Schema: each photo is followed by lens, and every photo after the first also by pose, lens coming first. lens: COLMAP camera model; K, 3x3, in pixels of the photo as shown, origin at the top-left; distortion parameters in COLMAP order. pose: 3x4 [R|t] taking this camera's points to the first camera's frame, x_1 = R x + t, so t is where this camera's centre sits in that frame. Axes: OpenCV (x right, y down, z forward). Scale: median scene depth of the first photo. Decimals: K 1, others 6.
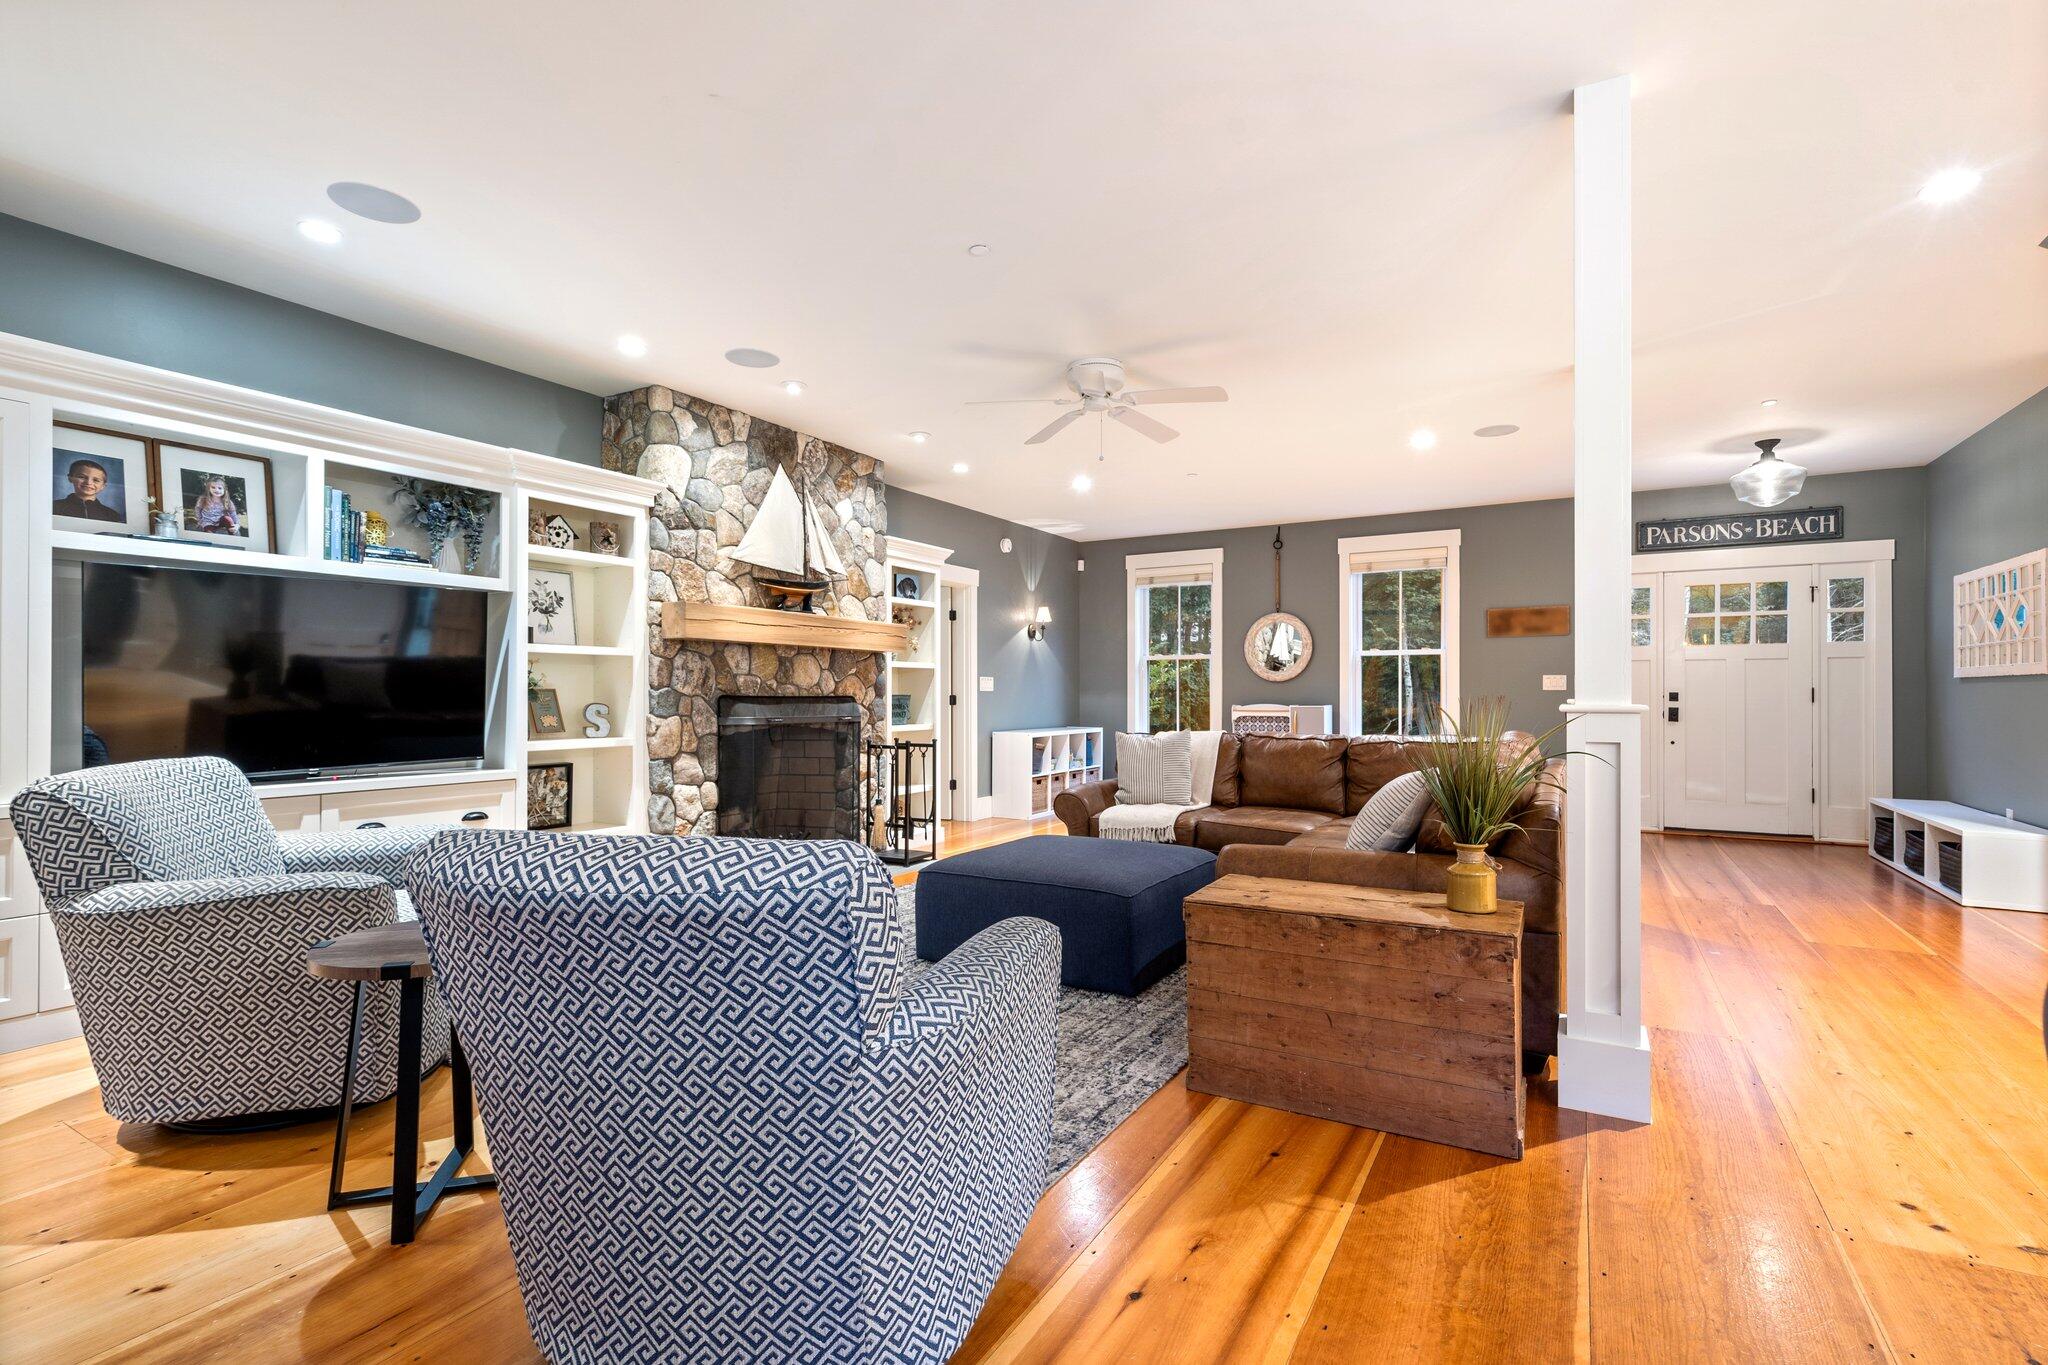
lens RADIAL K [[940.2, 0, 1033.2], [0, 940.2, 690.9], [0, 0, 1]] dist [-0.002801, 0.001252]
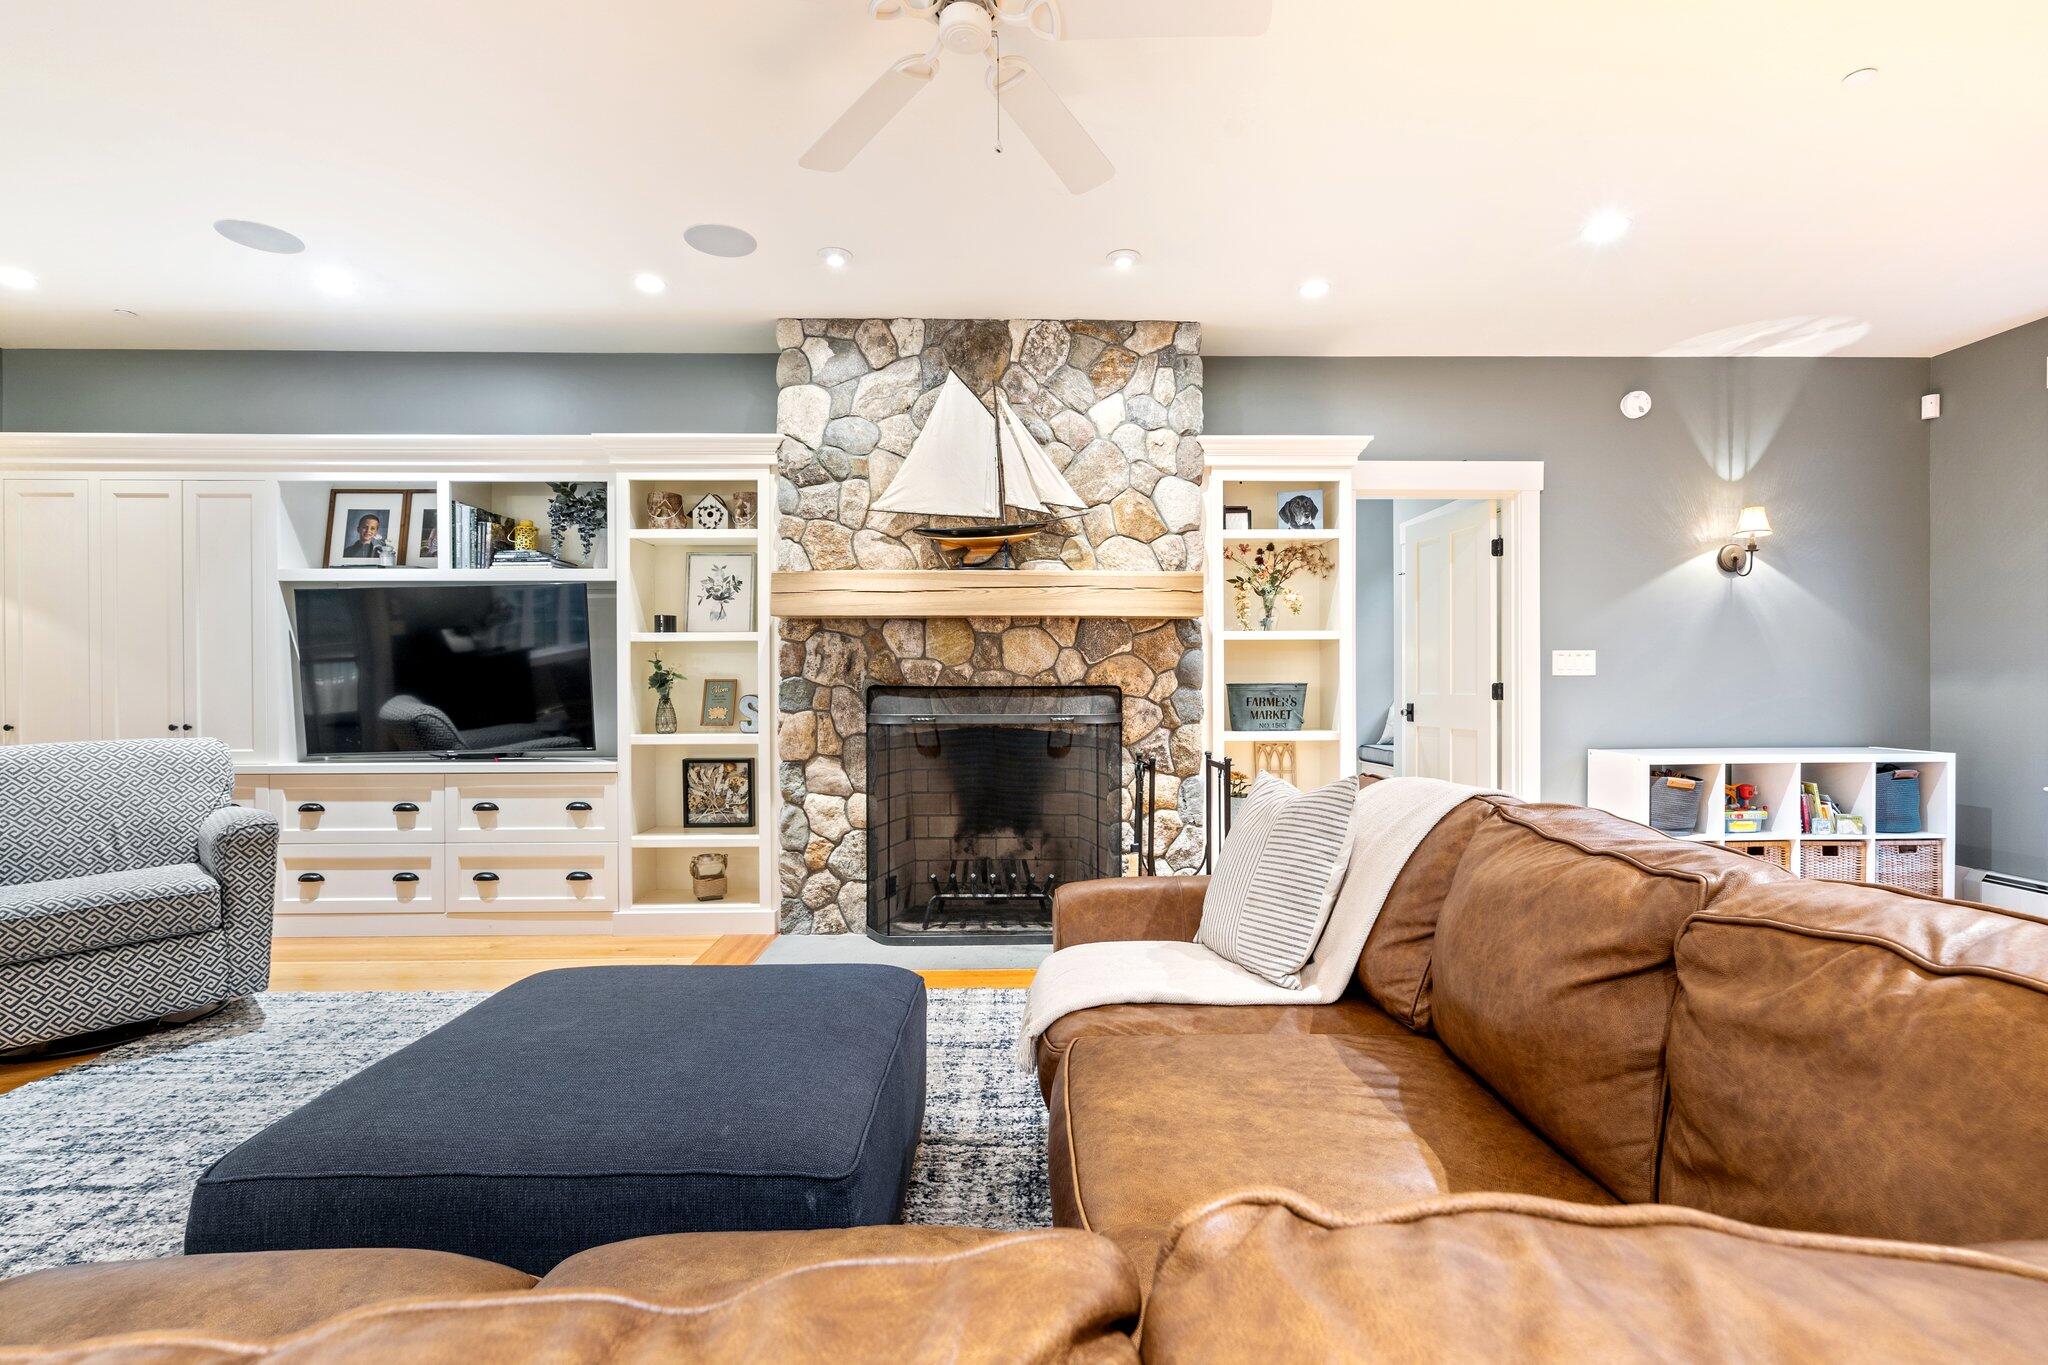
lens RADIAL K [[940.2, 0, 1033.2], [0, 940.2, 690.9], [0, 0, 1]] dist [-0.002801, 0.001252]
pose [[0.522057, 0.001488, -0.852909, 0.405369], [0.007786, 0.999948, 0.006510, 0.005076], [0.852875, -0.010040, 0.522018, 0.689209]]
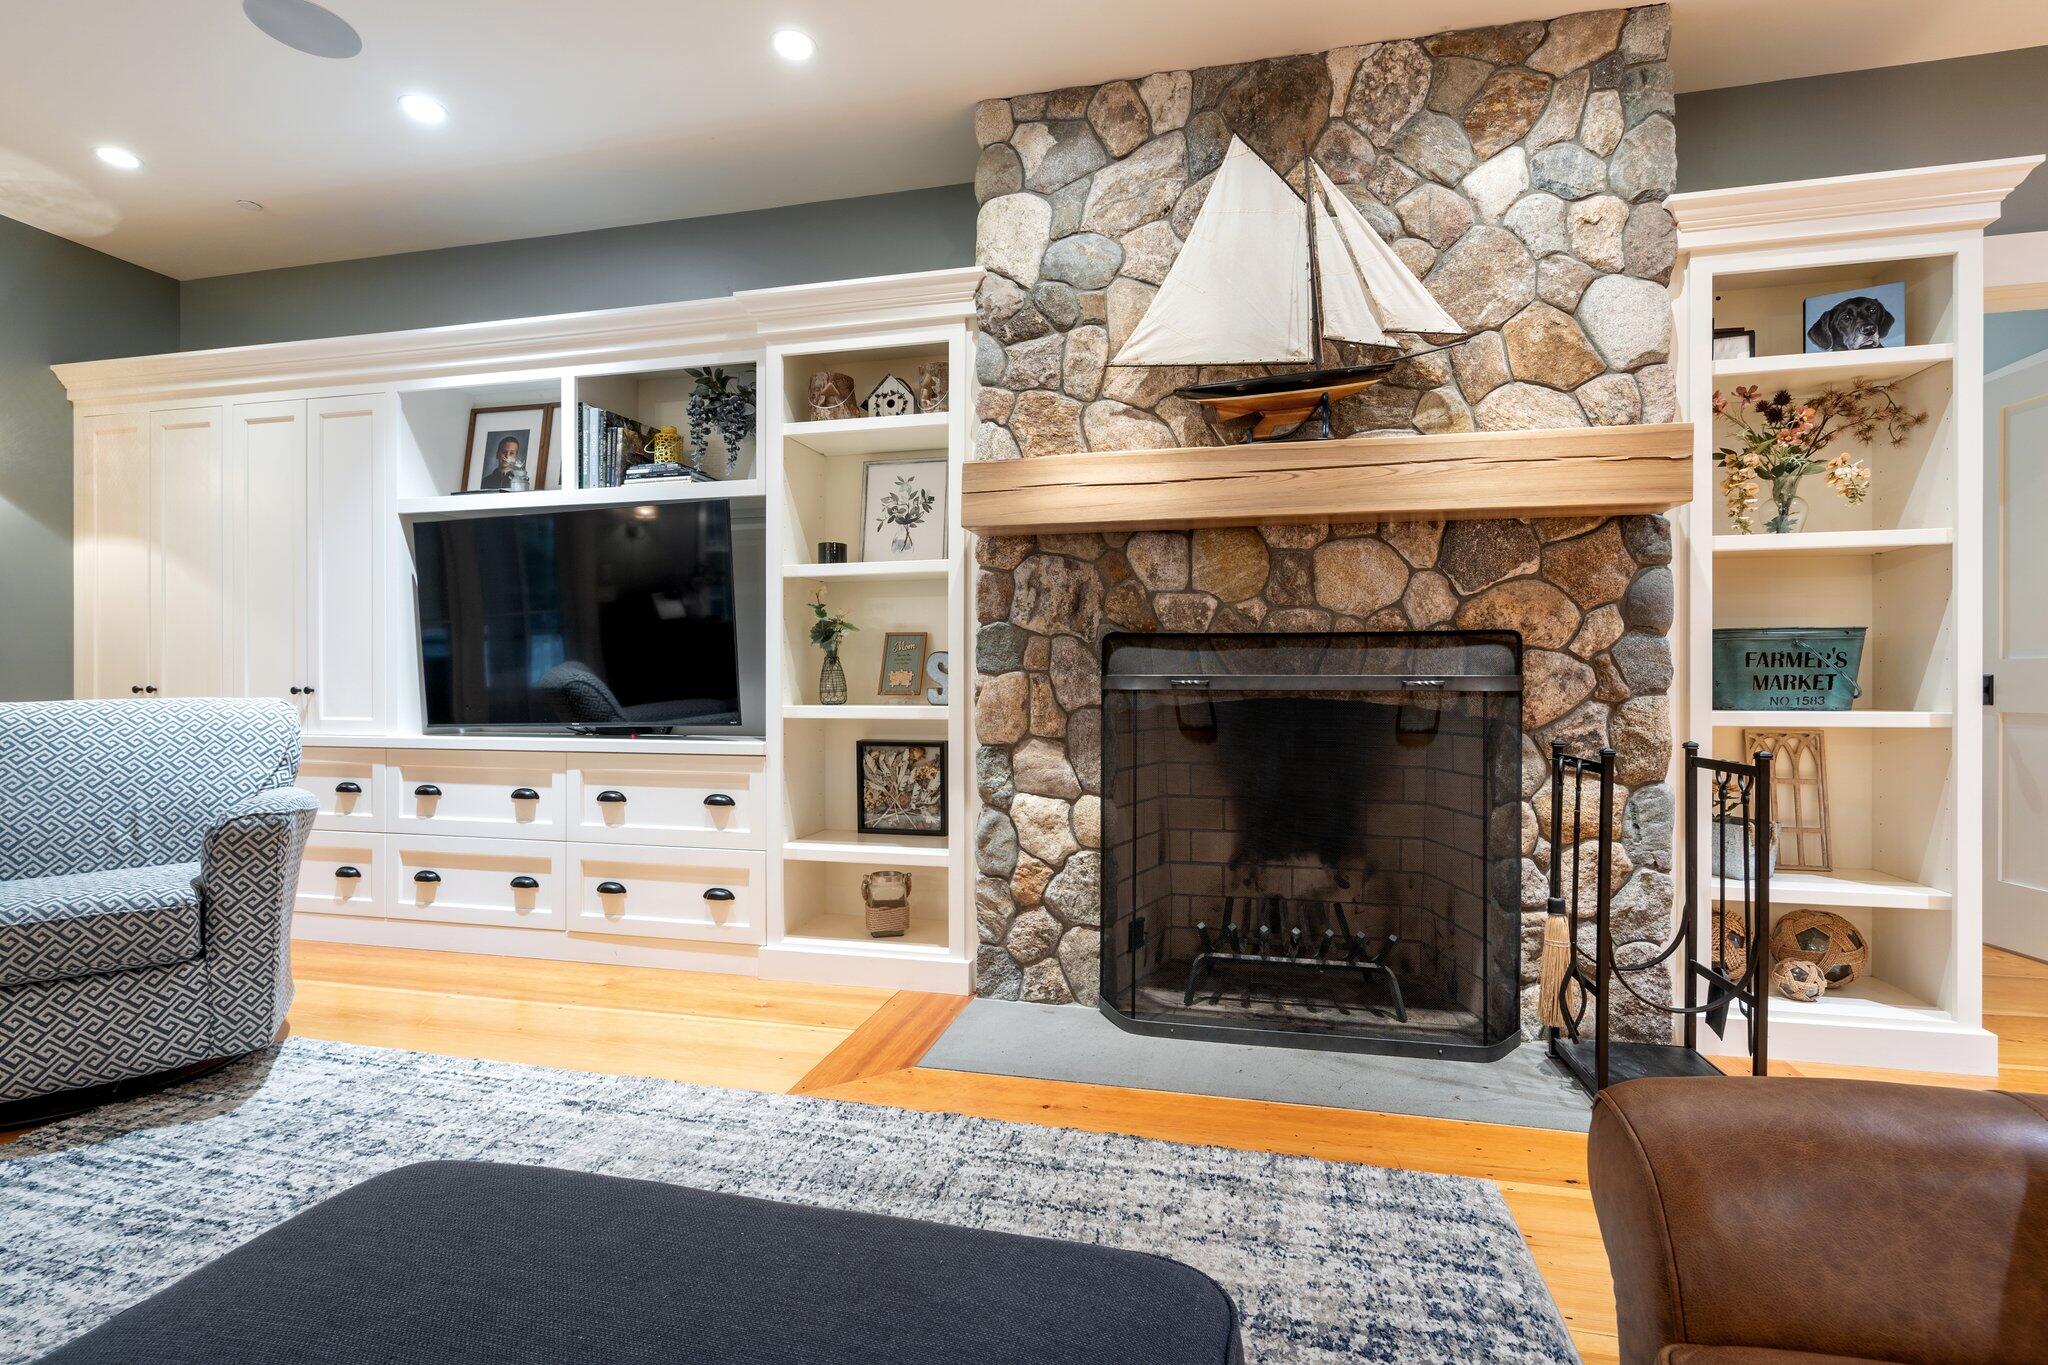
lens RADIAL K [[940.1, 0, 1035.4], [0, 940.1, 686.2], [0, 0, 1]] dist [-0.008340, 0.008291]
pose [[0.292703, 0.001821, -0.956202, 0.153469], [0.004256, 0.999986, 0.003208, 0.031803], [0.956194, -0.005009, 0.292692, 0.791331]]
